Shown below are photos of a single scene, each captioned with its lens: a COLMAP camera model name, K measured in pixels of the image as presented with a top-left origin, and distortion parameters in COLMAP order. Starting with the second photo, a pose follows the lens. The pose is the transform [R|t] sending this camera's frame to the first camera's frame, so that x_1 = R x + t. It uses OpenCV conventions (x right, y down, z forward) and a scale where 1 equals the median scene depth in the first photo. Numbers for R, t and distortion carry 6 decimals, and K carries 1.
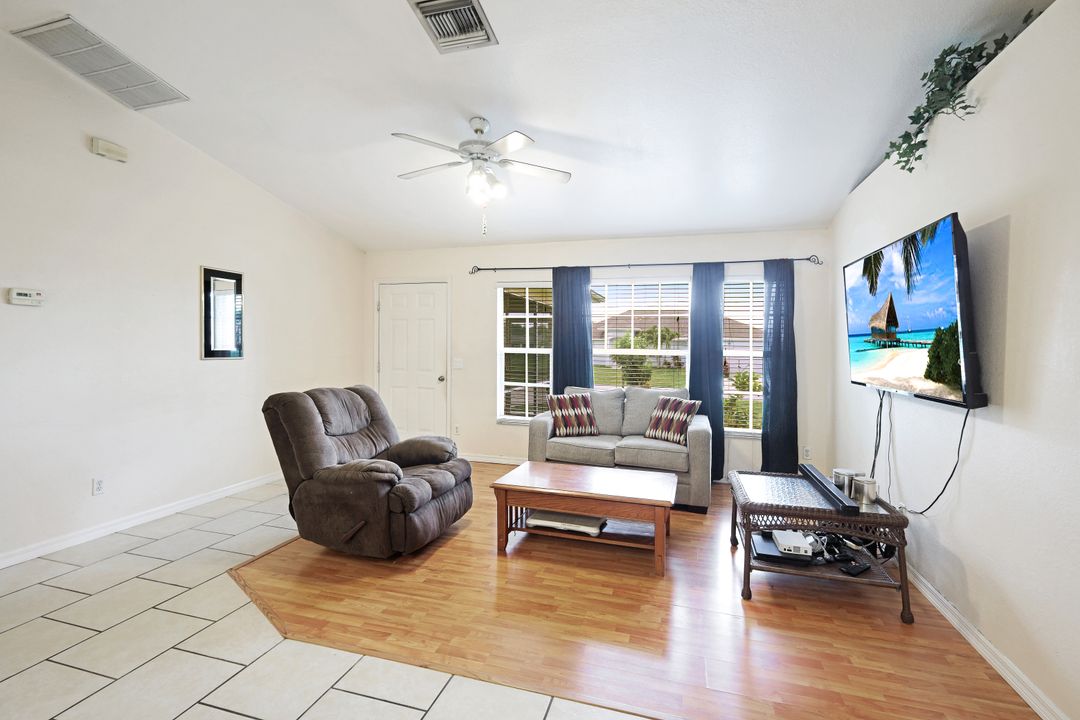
lens RADIAL K [[483.8, 0, 540.5], [0, 483.8, 369.9], [0, 0, 1]] dist [0.001480, 0.000115]
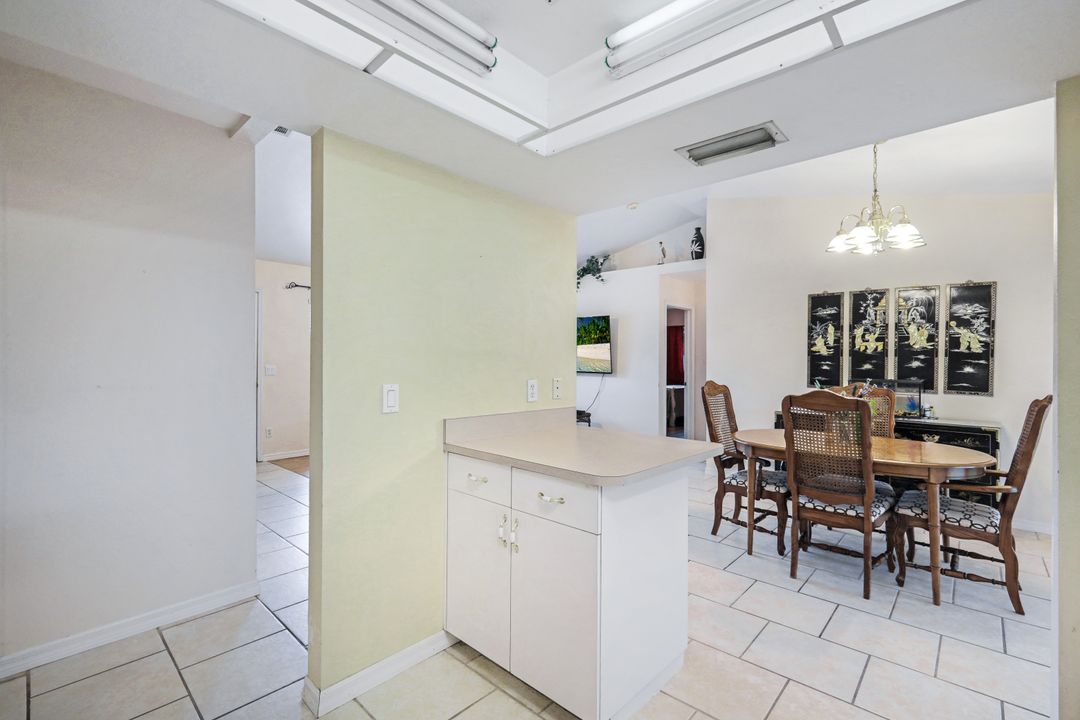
lens RADIAL K [[492.6, 0, 538.6], [0, 492.6, 354.5], [0, 0, 1]] dist [-0.000027, -0.000259]
pose [[0.456039, 0.000931, 0.889960, -1.747400], [0.035438, 0.999187, -0.019204, 0.001347], [-0.889254, 0.040296, 0.455635, -0.080137]]
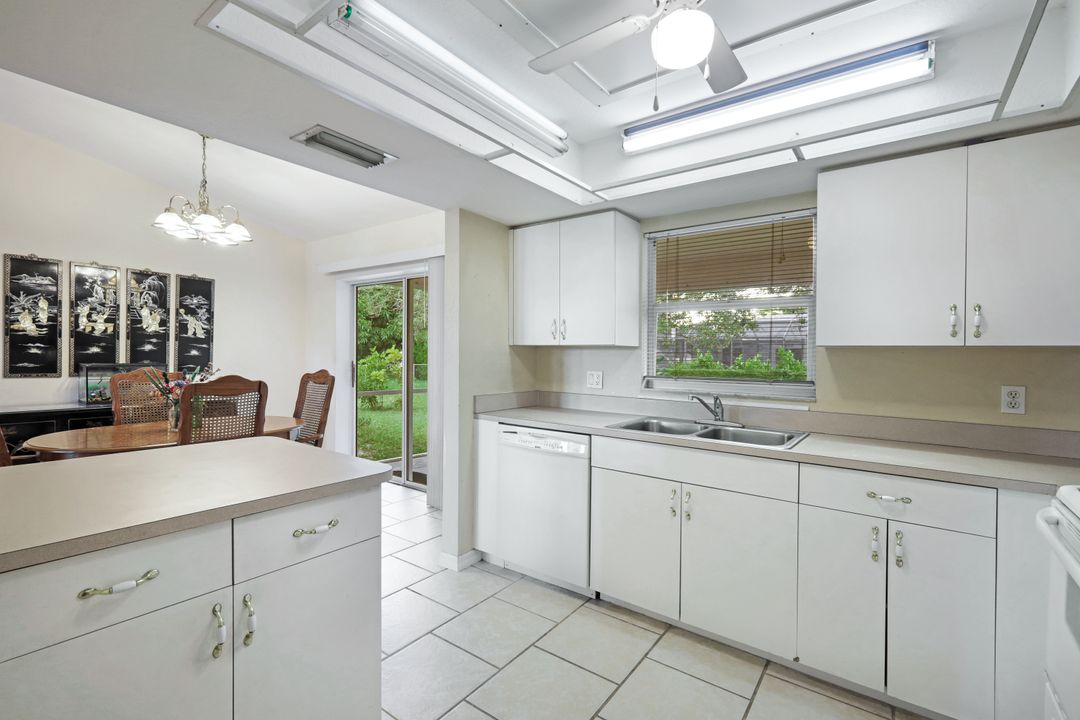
lens RADIAL K [[484.0, 0, 540.0], [0, 484.0, 360.0], [0, 0, 1]] dist [0.002156, 0.000335]
pose [[-0.936491, -0.034644, 0.348977, -1.553644], [-0.014535, 0.998088, 0.060079, -0.025942], [-0.350391, 0.051191, -0.935203, 0.554914]]
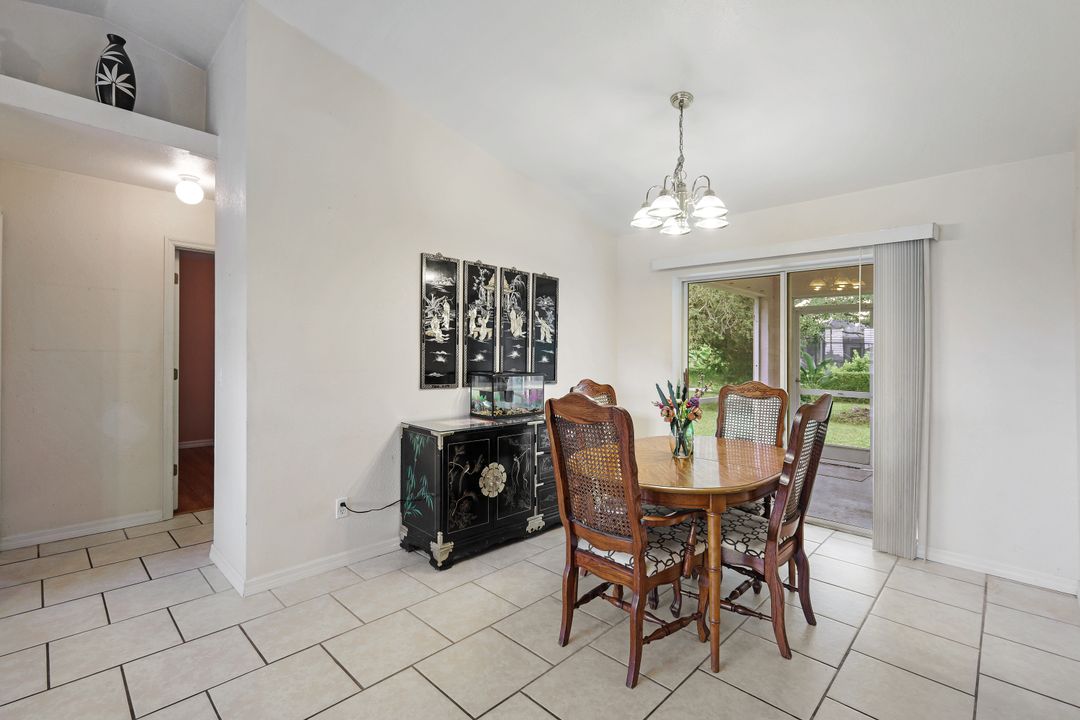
lens RADIAL K [[492.6, 0, 538.6], [0, 492.6, 354.5], [0, 0, 1]] dist [-0.000027, -0.000259]
pose [[-0.879403, -0.029141, 0.475186, -0.620463], [-0.006776, 0.998790, 0.048710, -0.023969], [-0.476030, 0.039616, -0.878536, 0.750569]]
